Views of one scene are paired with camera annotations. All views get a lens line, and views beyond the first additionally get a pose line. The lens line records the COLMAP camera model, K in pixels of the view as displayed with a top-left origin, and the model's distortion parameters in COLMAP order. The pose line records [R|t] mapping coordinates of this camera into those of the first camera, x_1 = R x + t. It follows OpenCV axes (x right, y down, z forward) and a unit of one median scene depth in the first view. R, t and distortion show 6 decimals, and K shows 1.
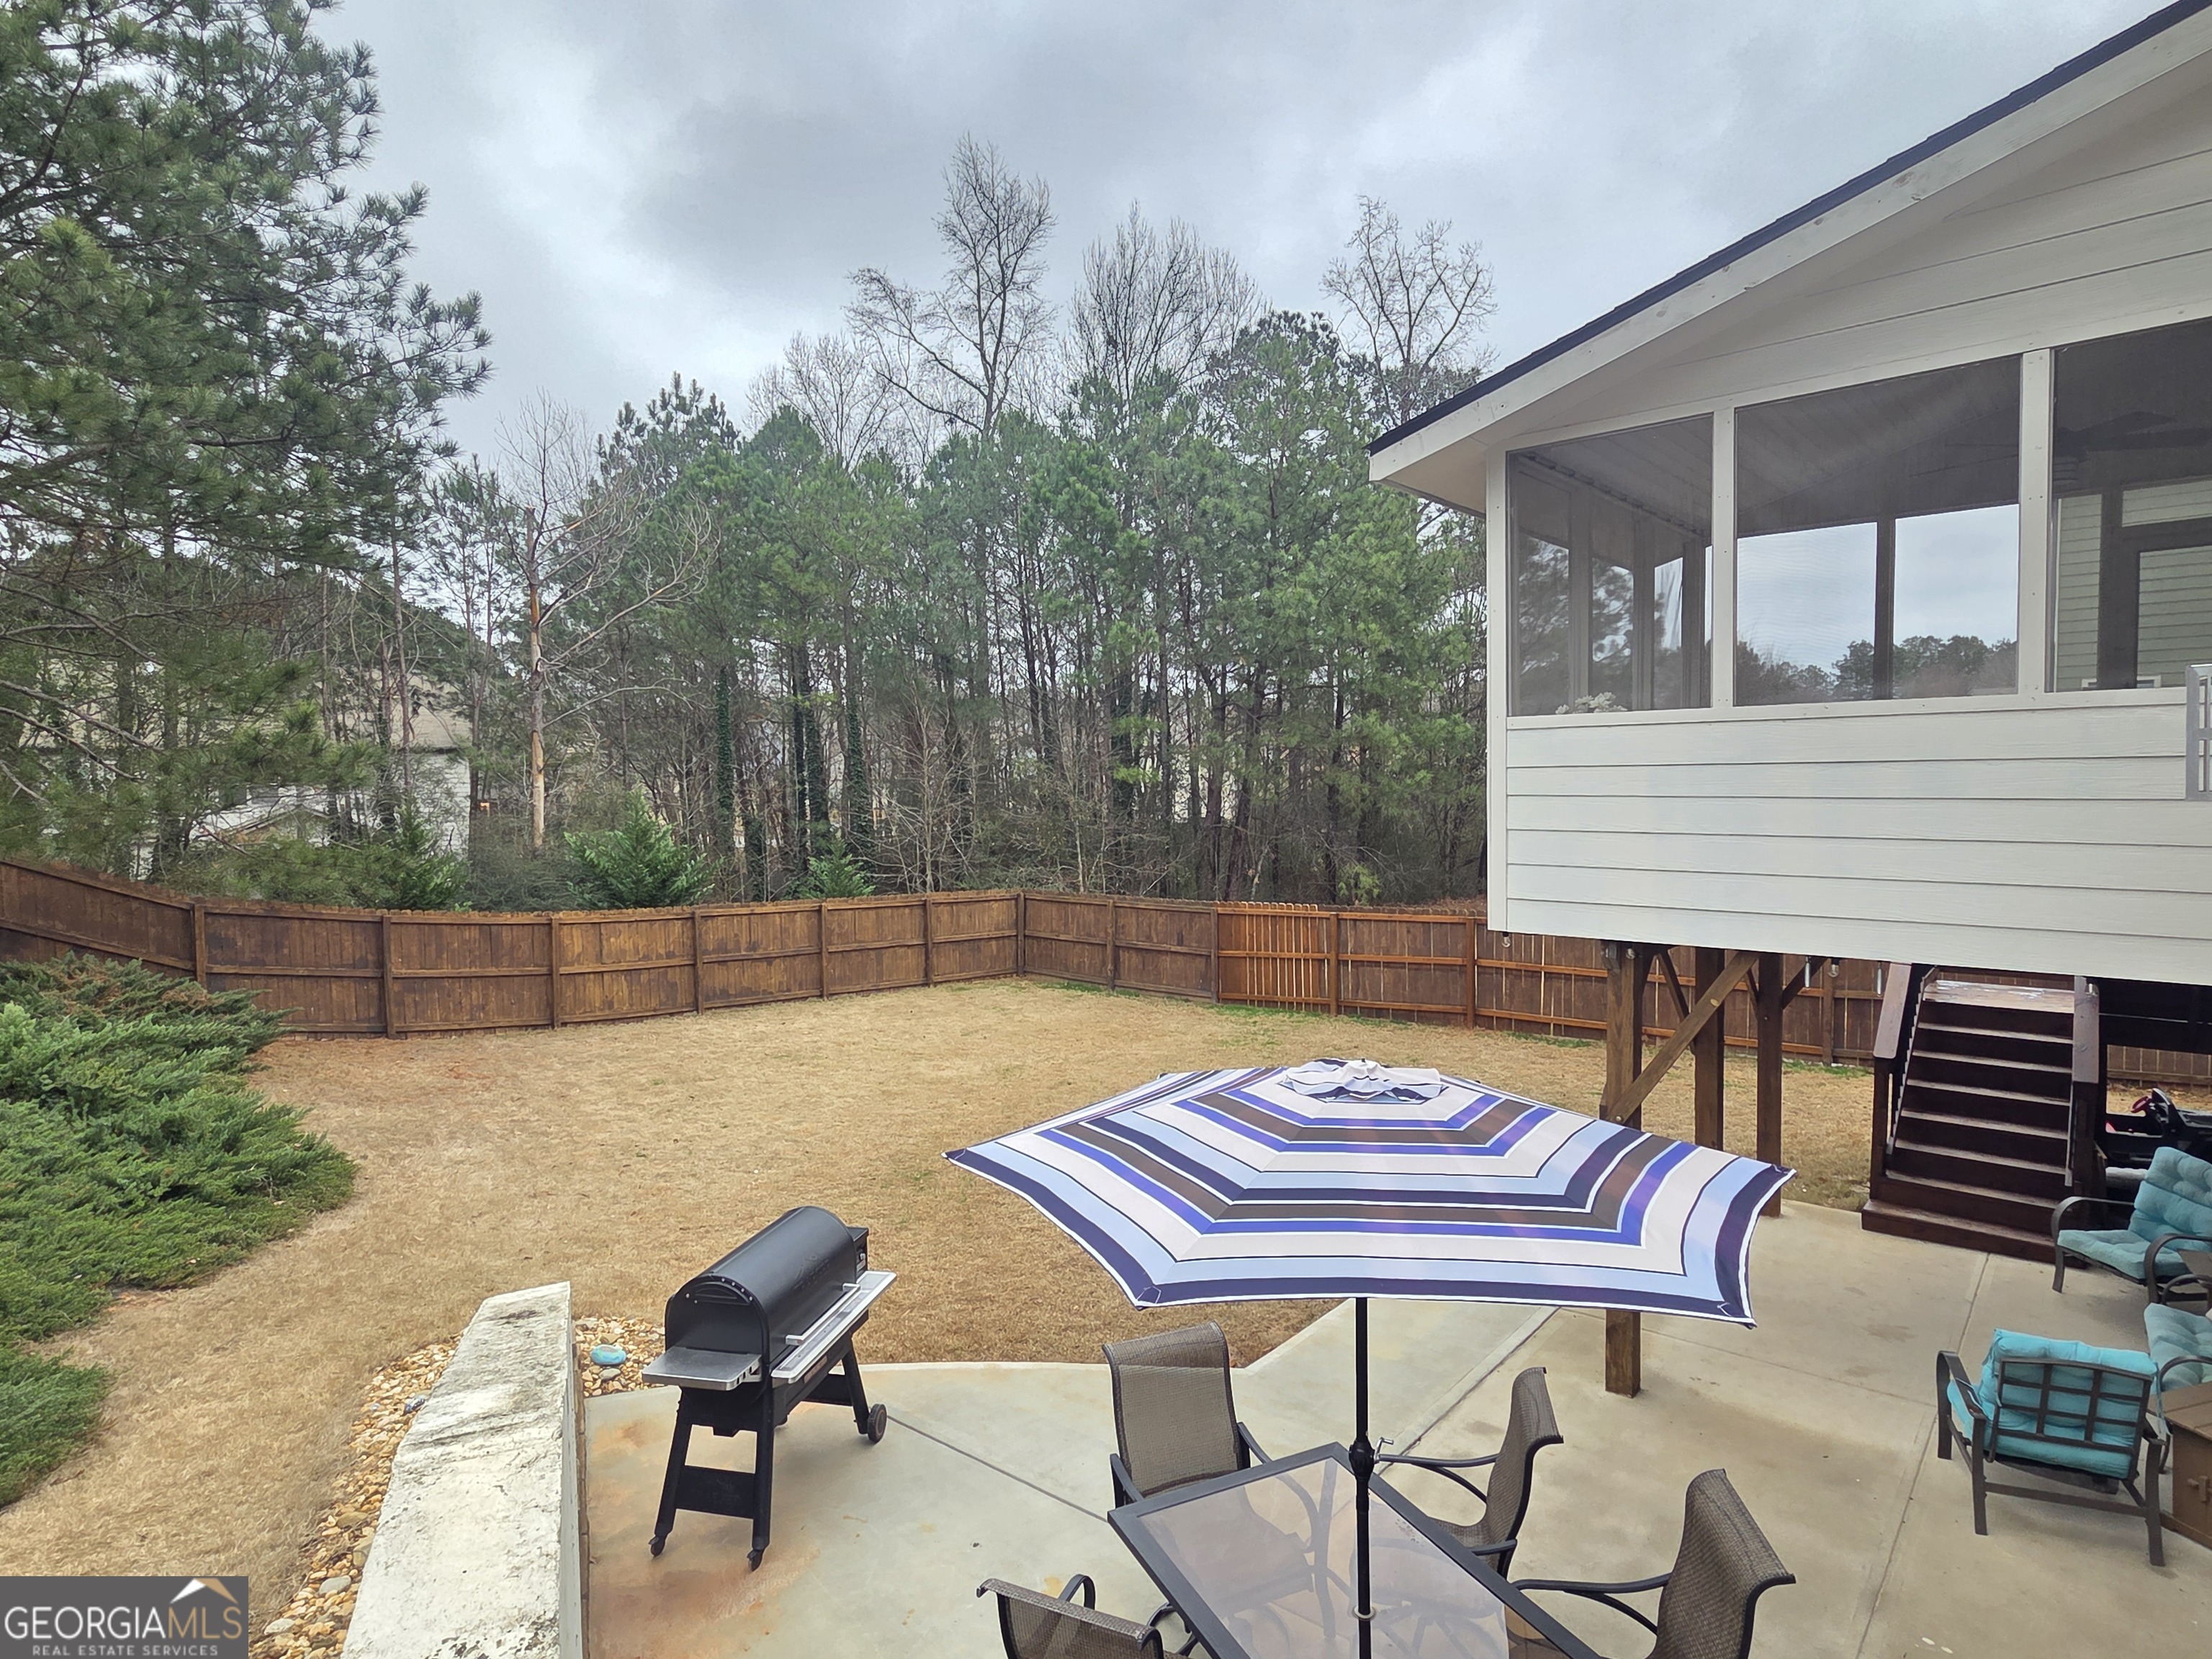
lens RADIAL K [[1198.7, 0, 1106.1], [0, 1198.7, 830.6], [0, 0, 1]] dist [-0.002108, -0.000549]
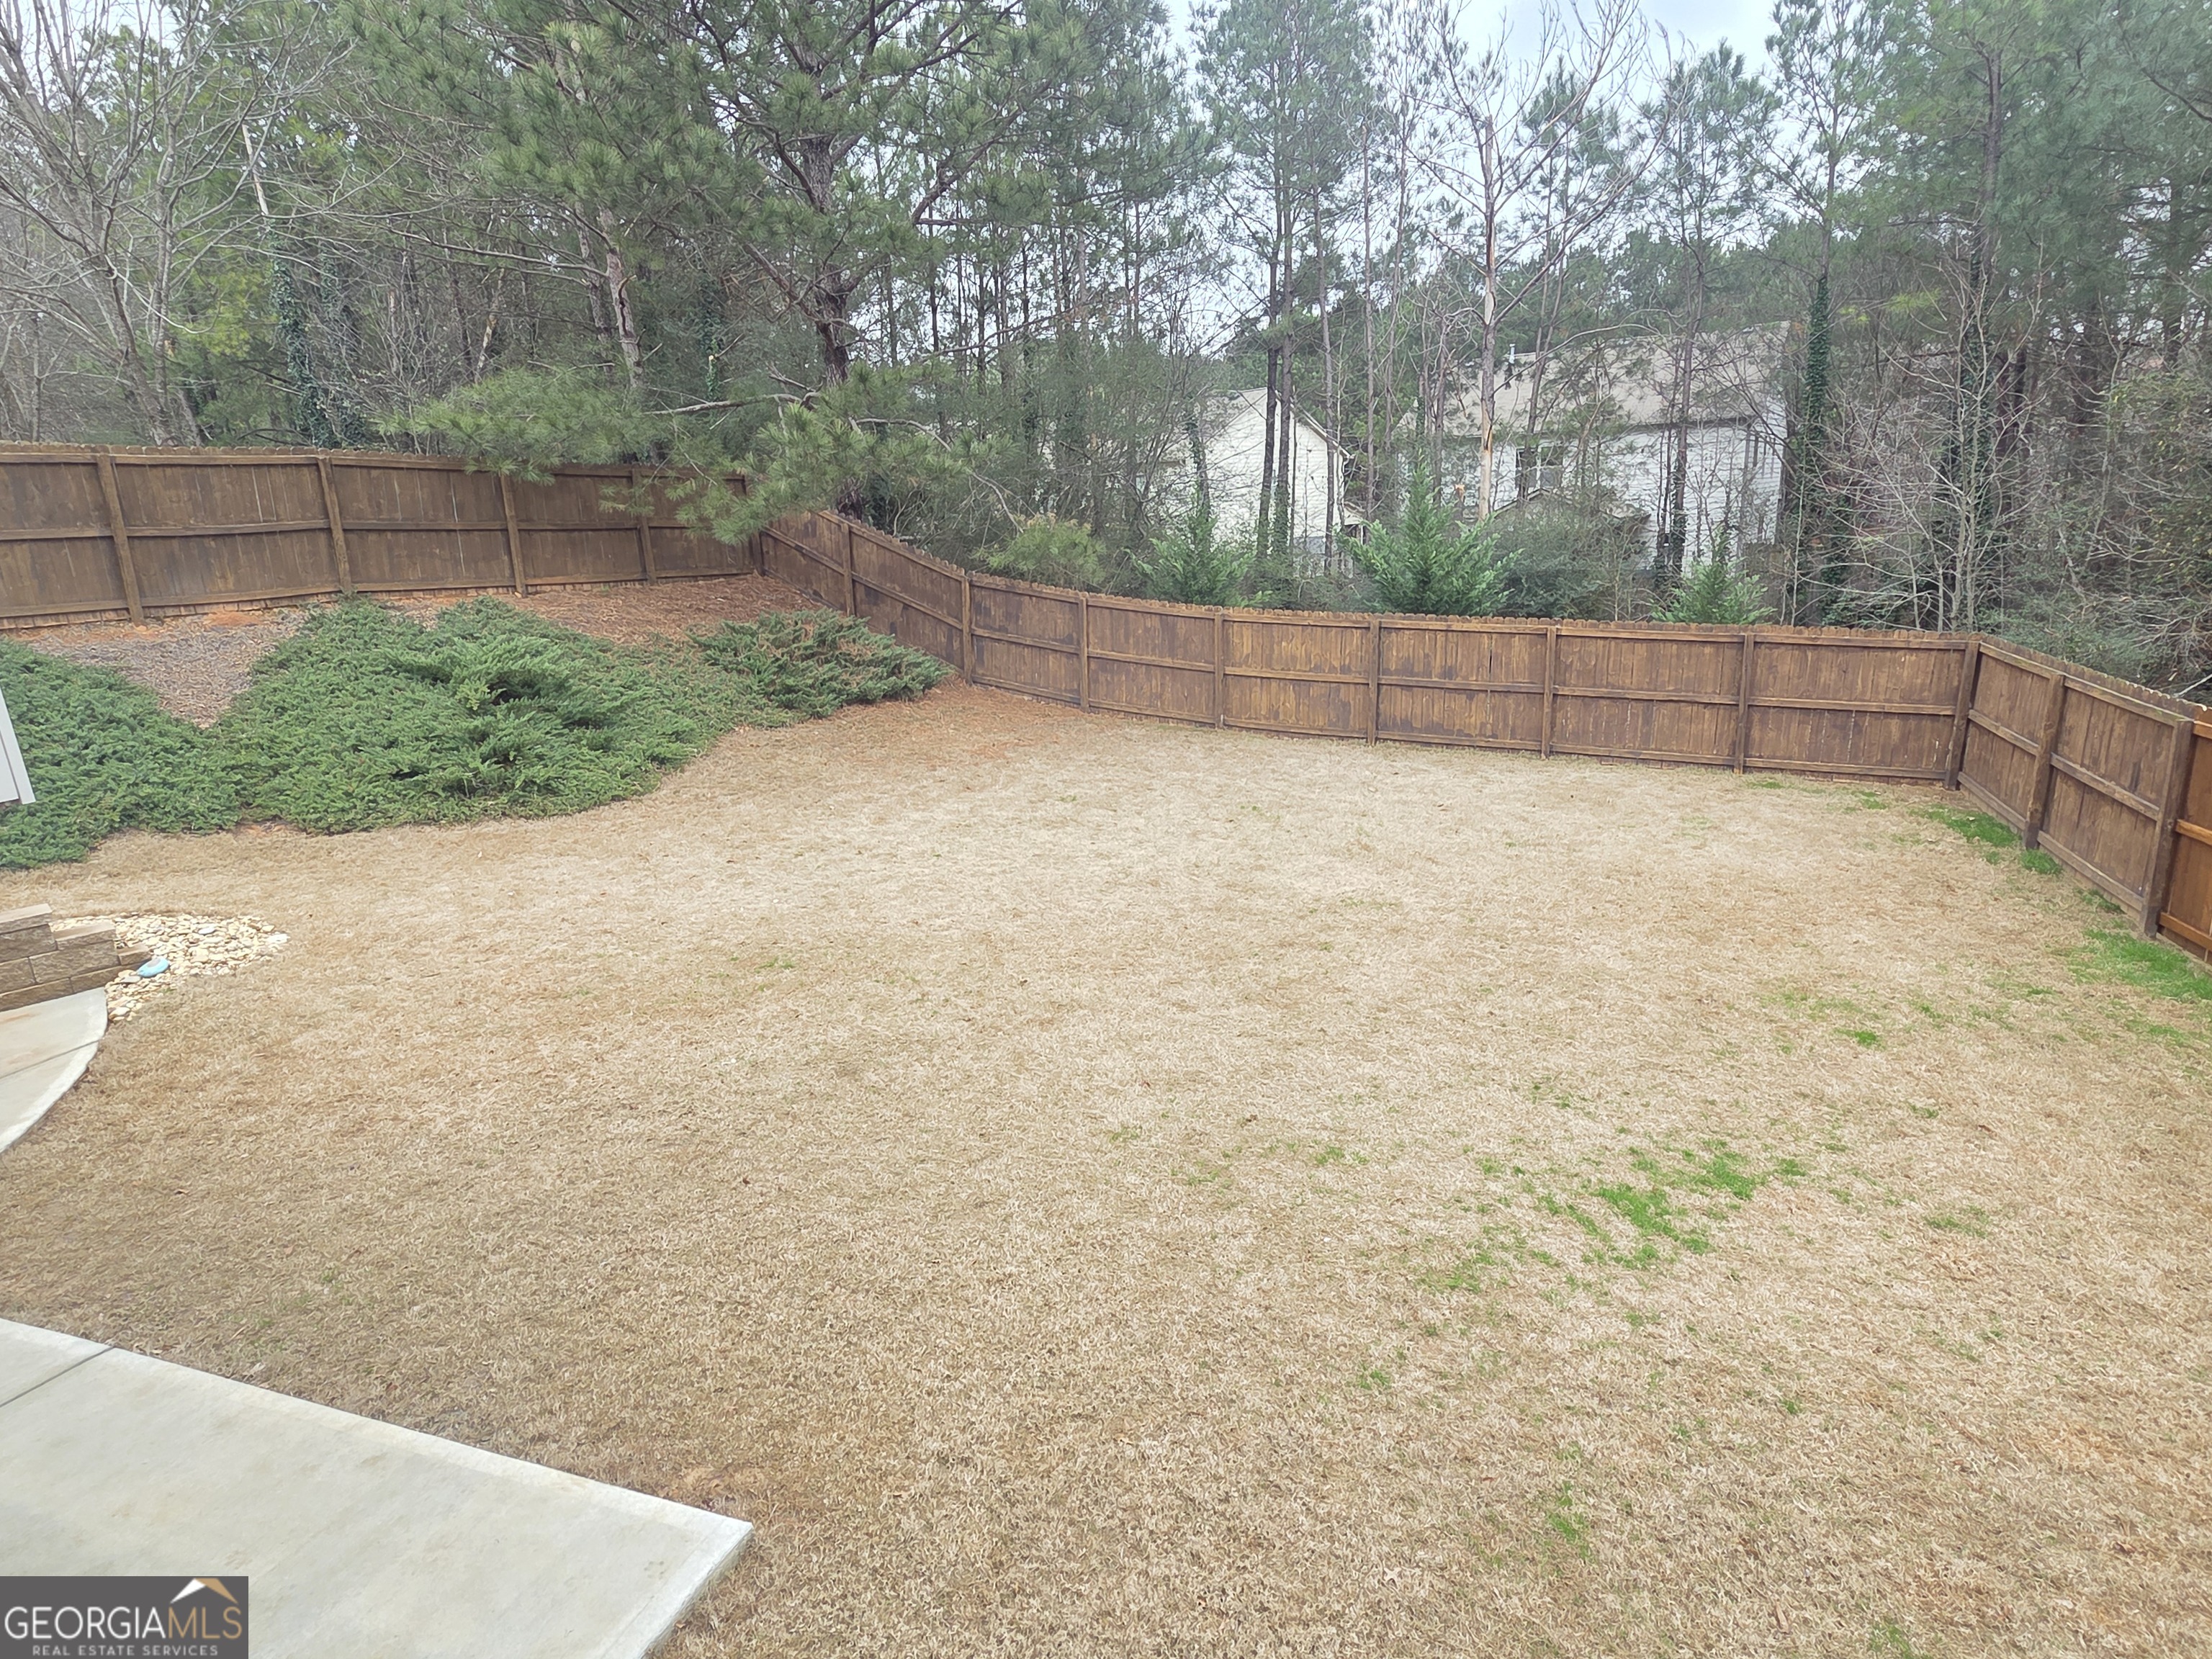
lens RADIAL K [[1198.7, 0, 1109.4], [0, 1198.7, 827.4], [0, 0, 1]] dist [-0.002108, -0.000549]
pose [[0.368595, 0.224185, -0.902153, 0.366711], [-0.017246, 0.971966, 0.234487, 0.014521], [0.929430, -0.070872, 0.362128, 0.507737]]
